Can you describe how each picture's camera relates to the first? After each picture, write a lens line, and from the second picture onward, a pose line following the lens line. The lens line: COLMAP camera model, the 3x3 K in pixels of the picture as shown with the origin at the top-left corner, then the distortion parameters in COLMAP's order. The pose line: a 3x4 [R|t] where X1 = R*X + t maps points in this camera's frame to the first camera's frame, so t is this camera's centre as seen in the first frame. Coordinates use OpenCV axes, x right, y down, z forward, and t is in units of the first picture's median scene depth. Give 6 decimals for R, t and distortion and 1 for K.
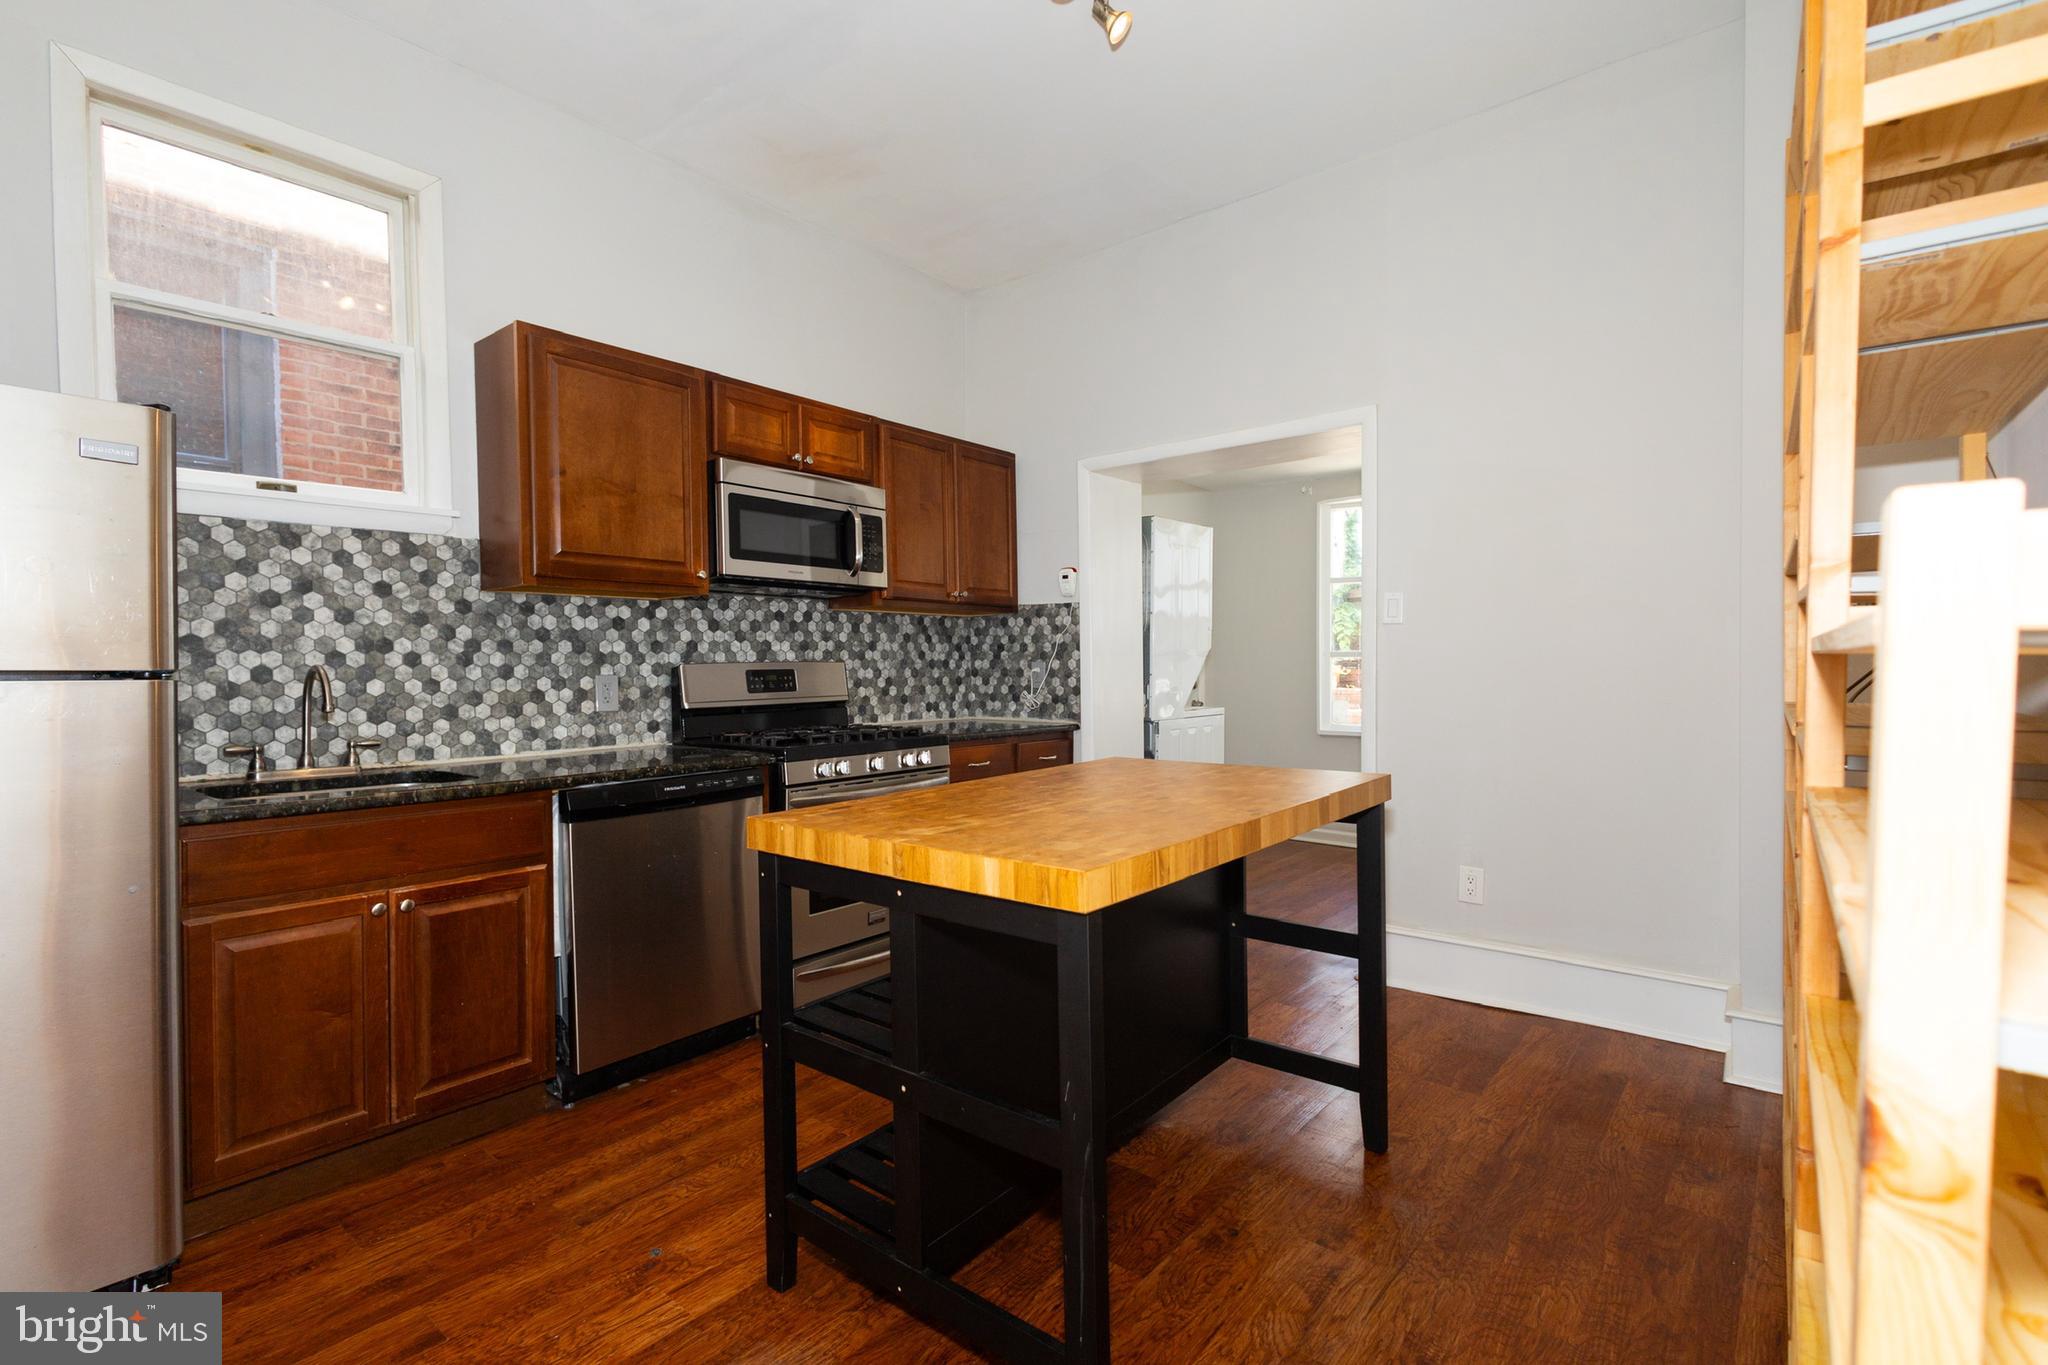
lens RADIAL K [[941.6, 0, 1011.7], [0, 941.6, 680.8], [0, 0, 1]] dist [0.012776, -0.002396]
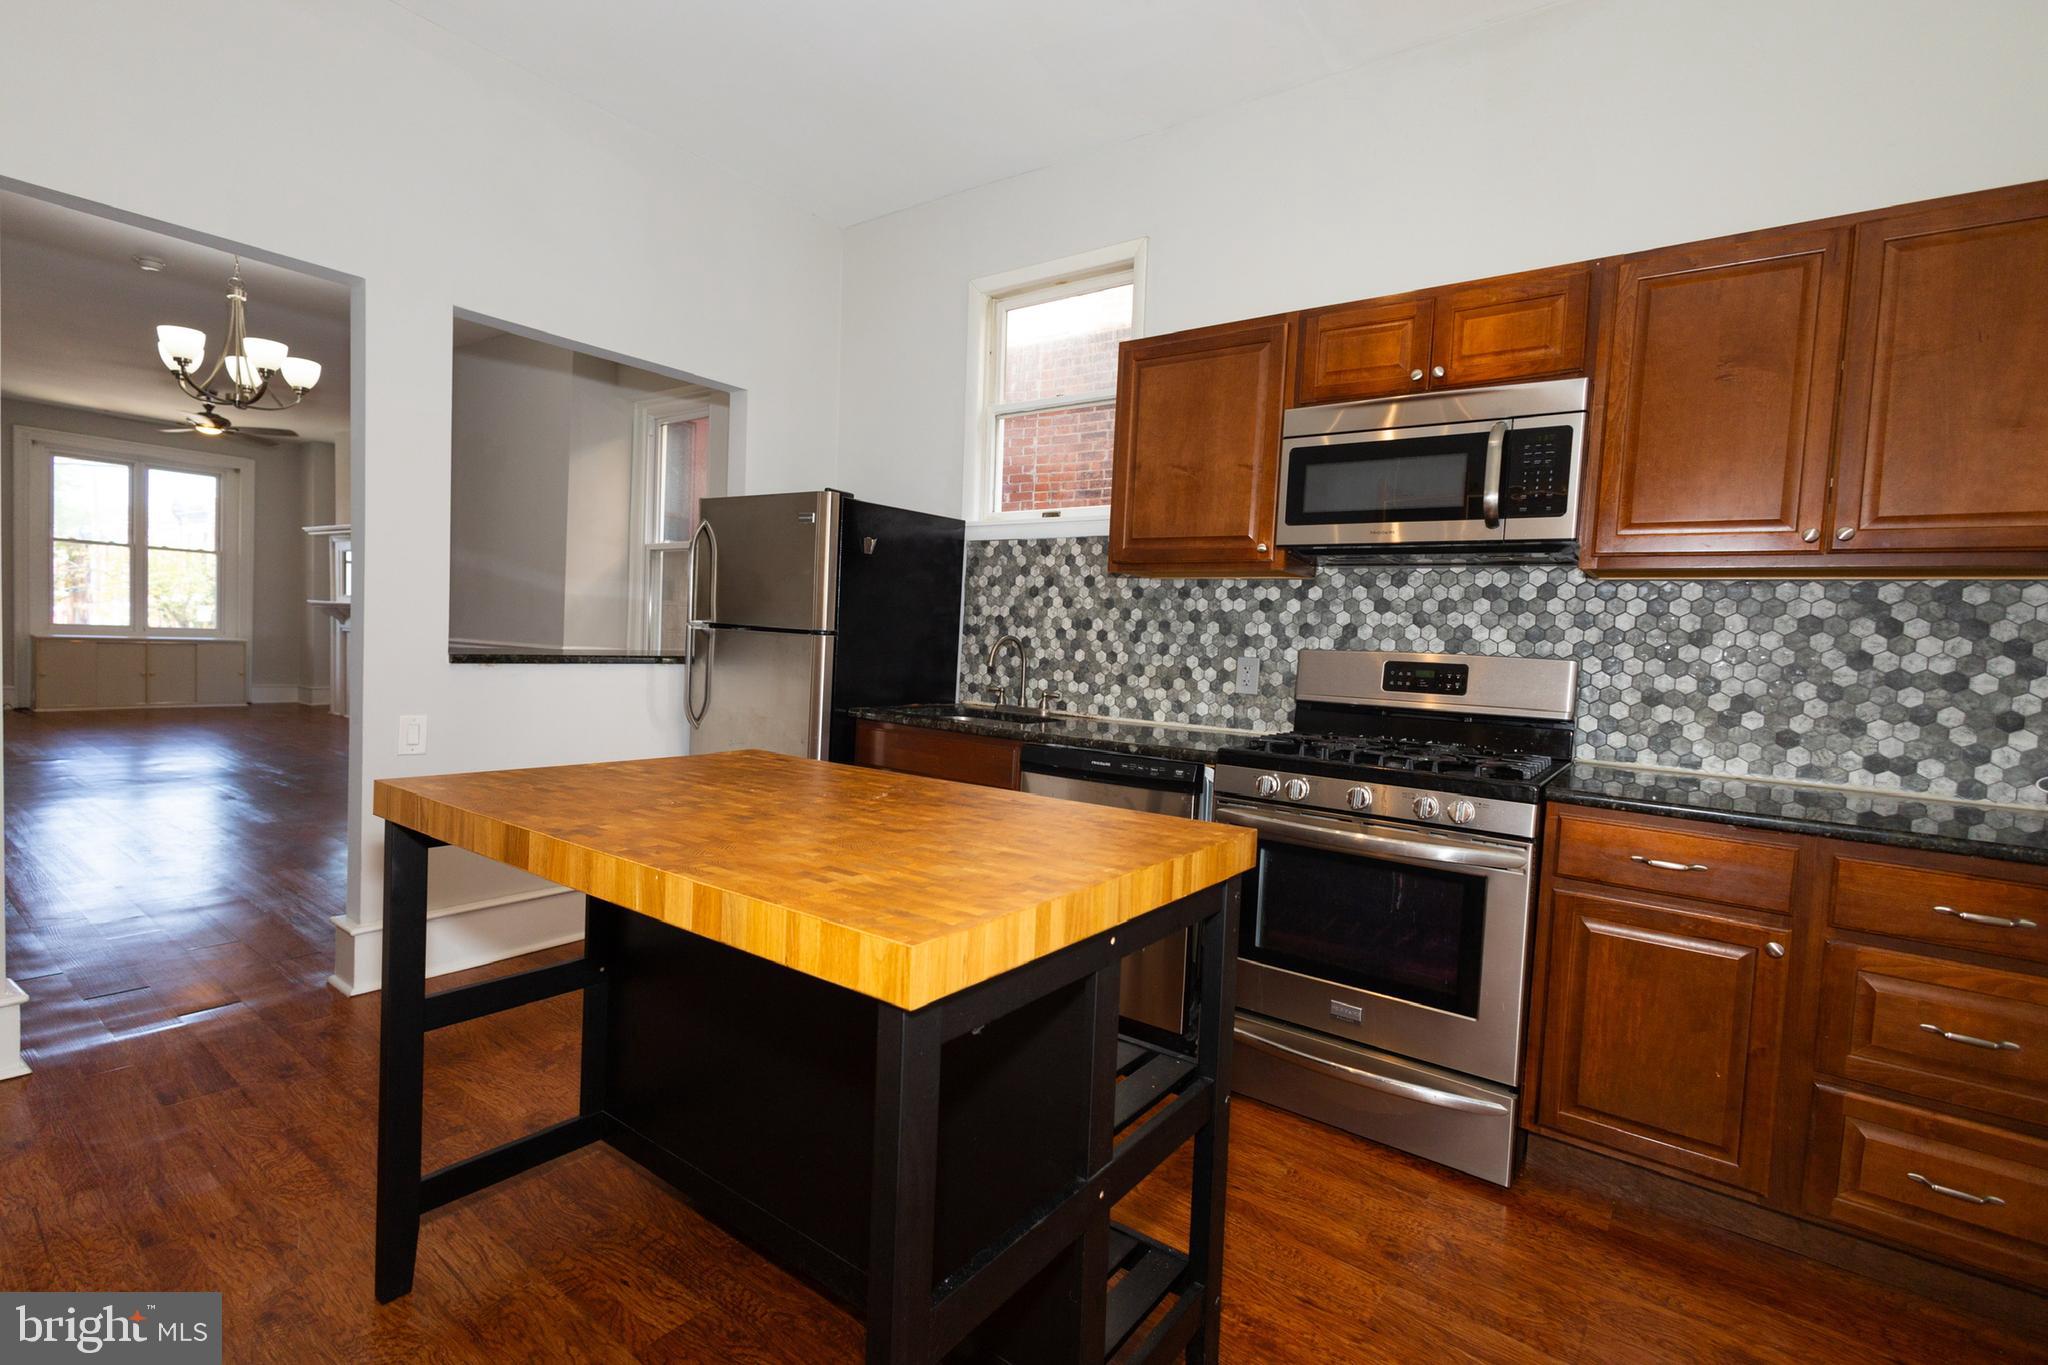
lens RADIAL K [[941.6, 0, 1012.5], [0, 941.6, 685.6], [0, 0, 1]] dist [0.012776, -0.002396]
pose [[0.046134, 0.063104, -0.996940, 0.544947], [-0.063575, 0.996165, 0.060113, -0.020606], [0.996910, 0.060607, 0.049969, 0.707693]]
